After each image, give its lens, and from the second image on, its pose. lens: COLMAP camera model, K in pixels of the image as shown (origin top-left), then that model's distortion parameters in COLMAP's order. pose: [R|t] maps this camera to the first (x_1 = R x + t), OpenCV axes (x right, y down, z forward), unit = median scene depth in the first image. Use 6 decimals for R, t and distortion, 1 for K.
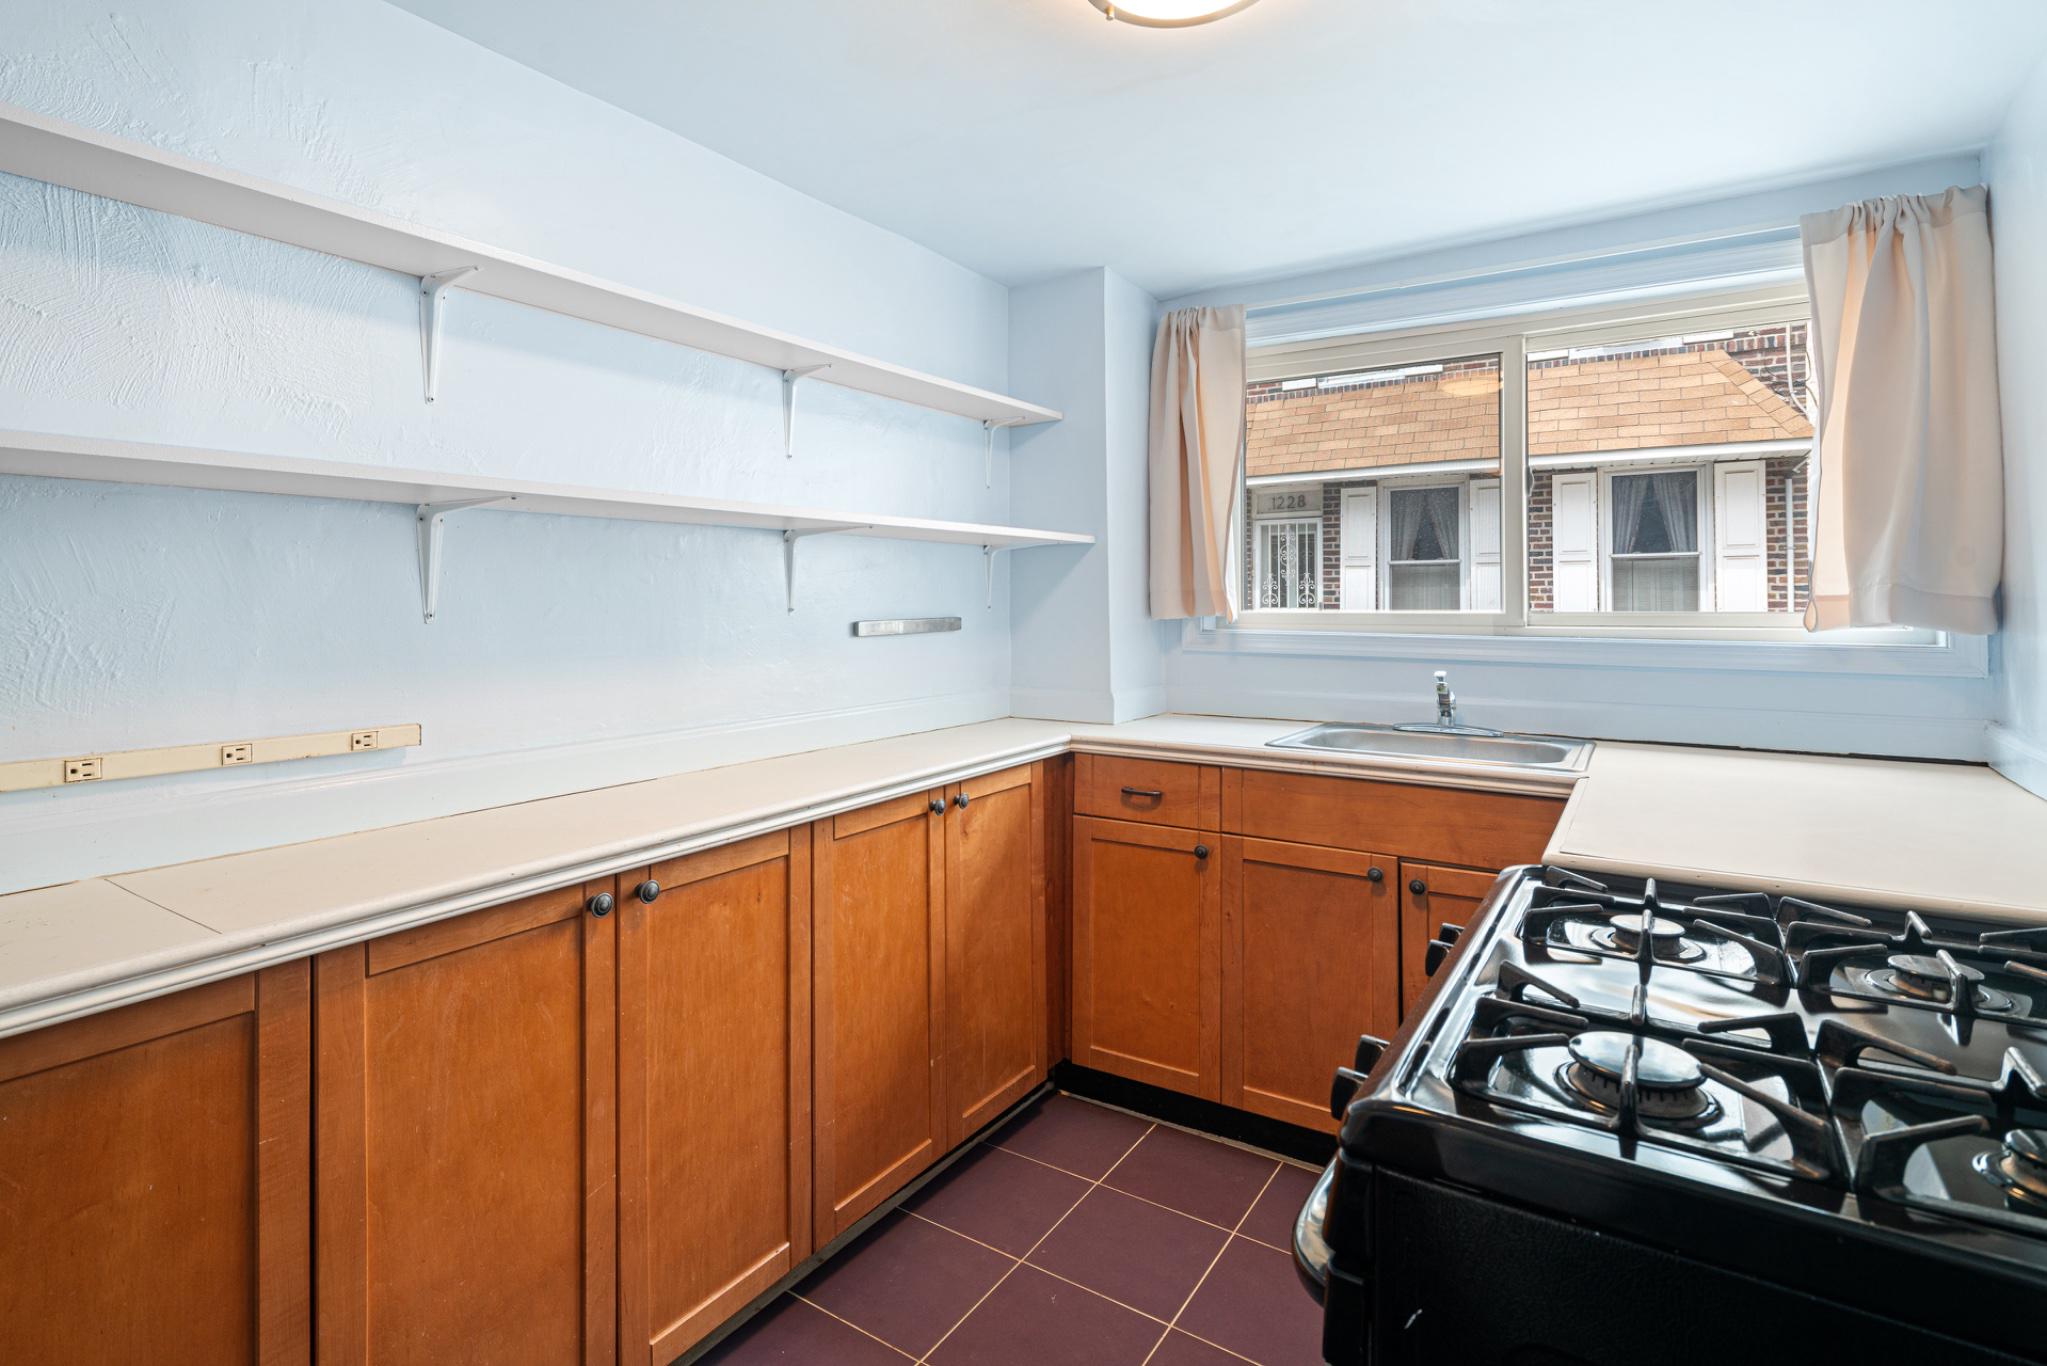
lens RADIAL K [[993.4, 0, 1019.7], [0, 993.4, 596.2], [0, 0, 1]] dist [0.000404, -0.001283]
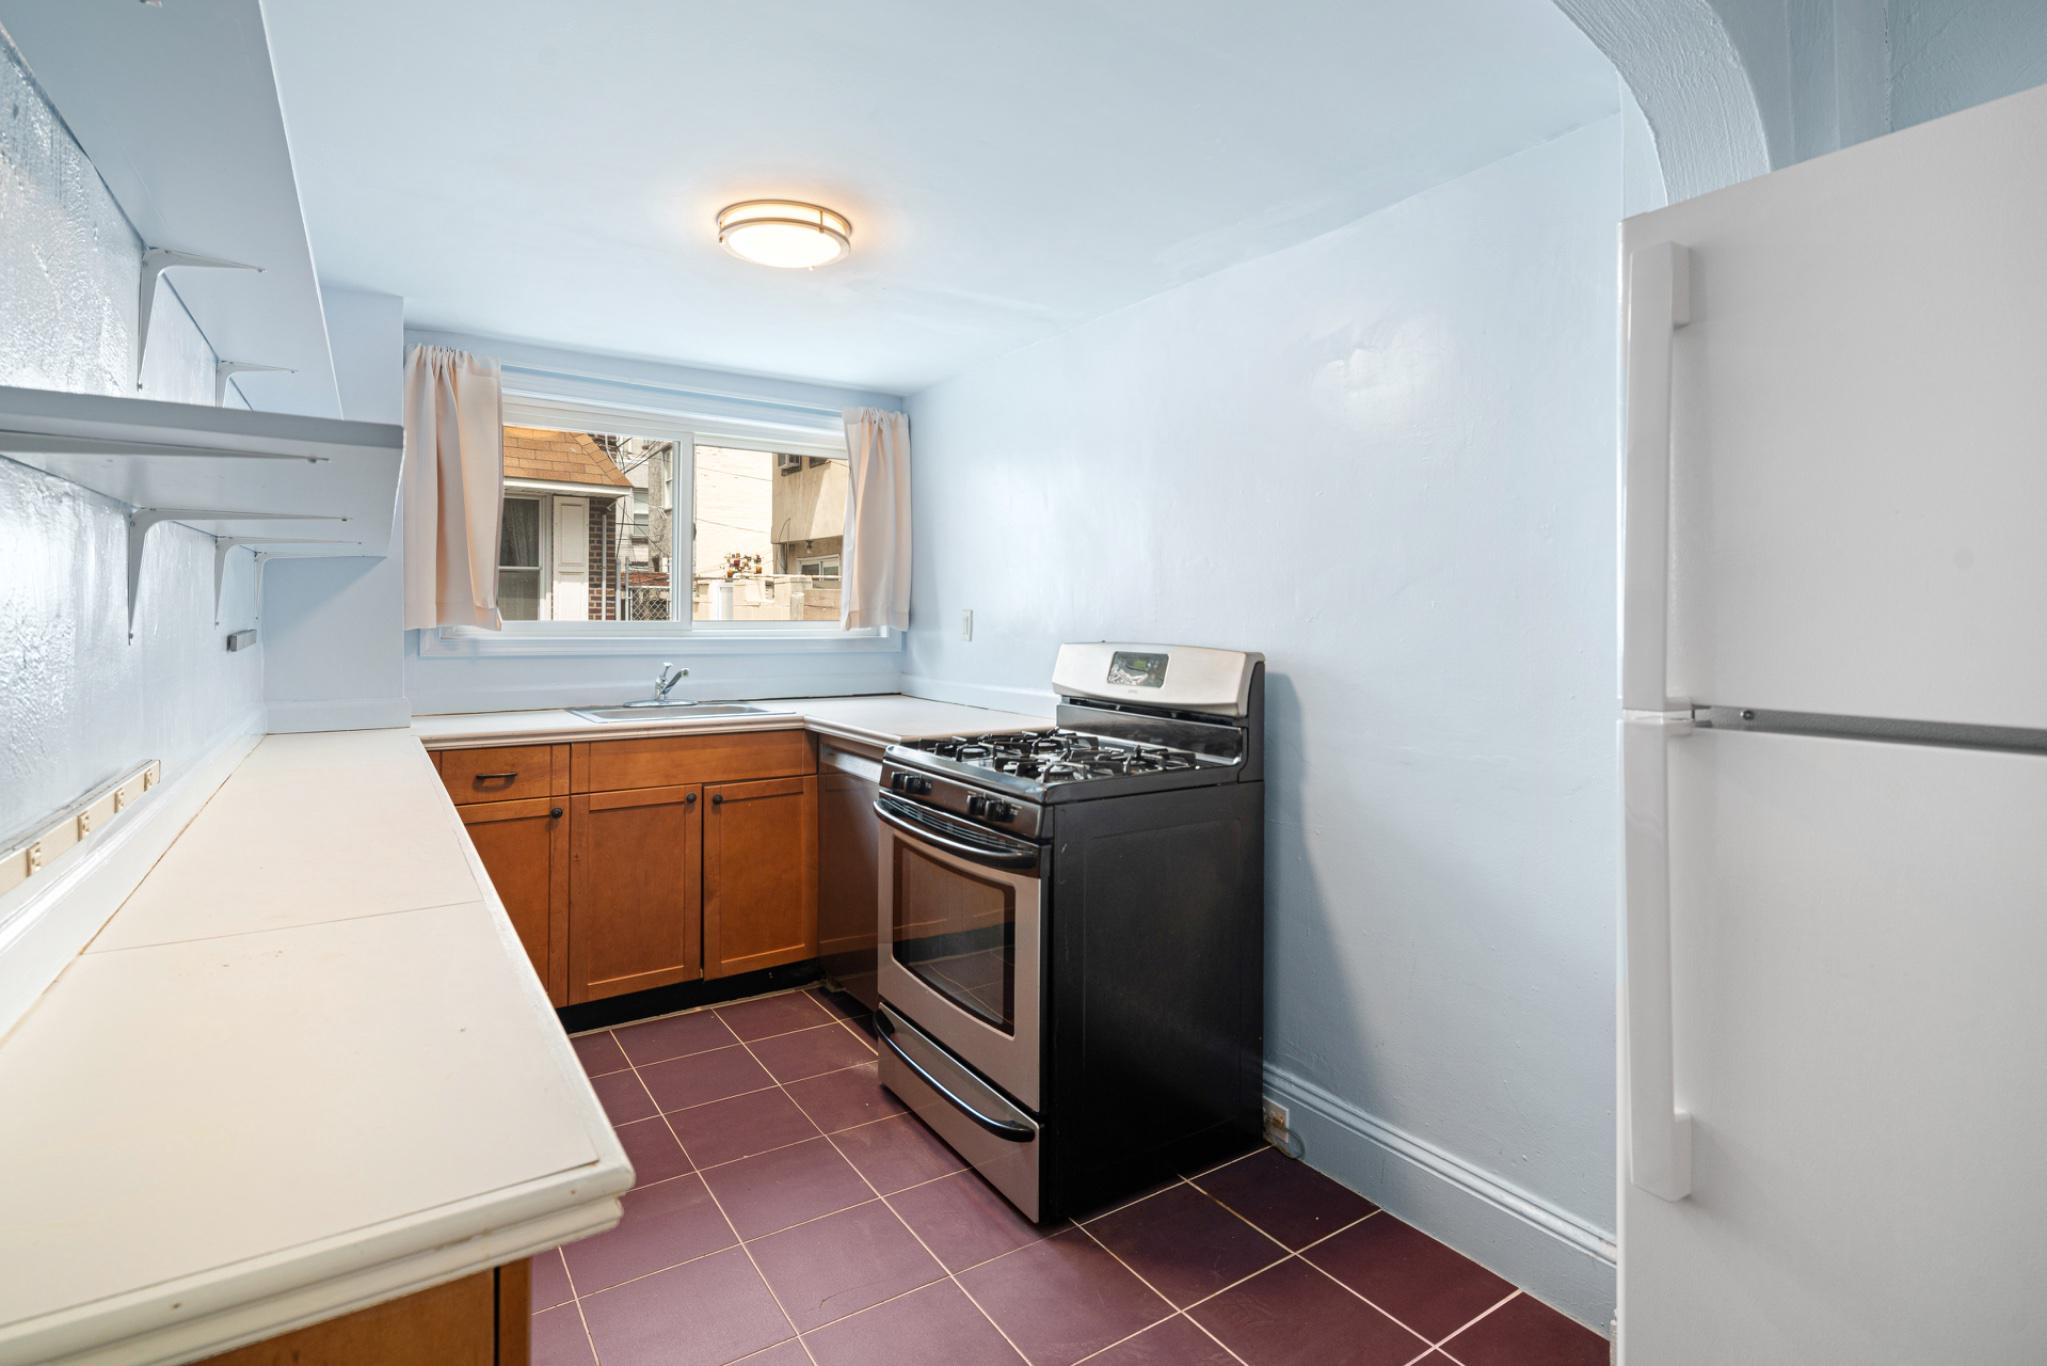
lens RADIAL K [[993.4, 0, 1019.7], [0, 993.4, 596.2], [0, 0, 1]] dist [0.000404, -0.001283]
pose [[0.388413, 0.016098, 0.921345, -0.610420], [-0.012925, 0.999844, -0.012021, -0.007573], [-0.921395, -0.007239, 0.388561, -0.022700]]
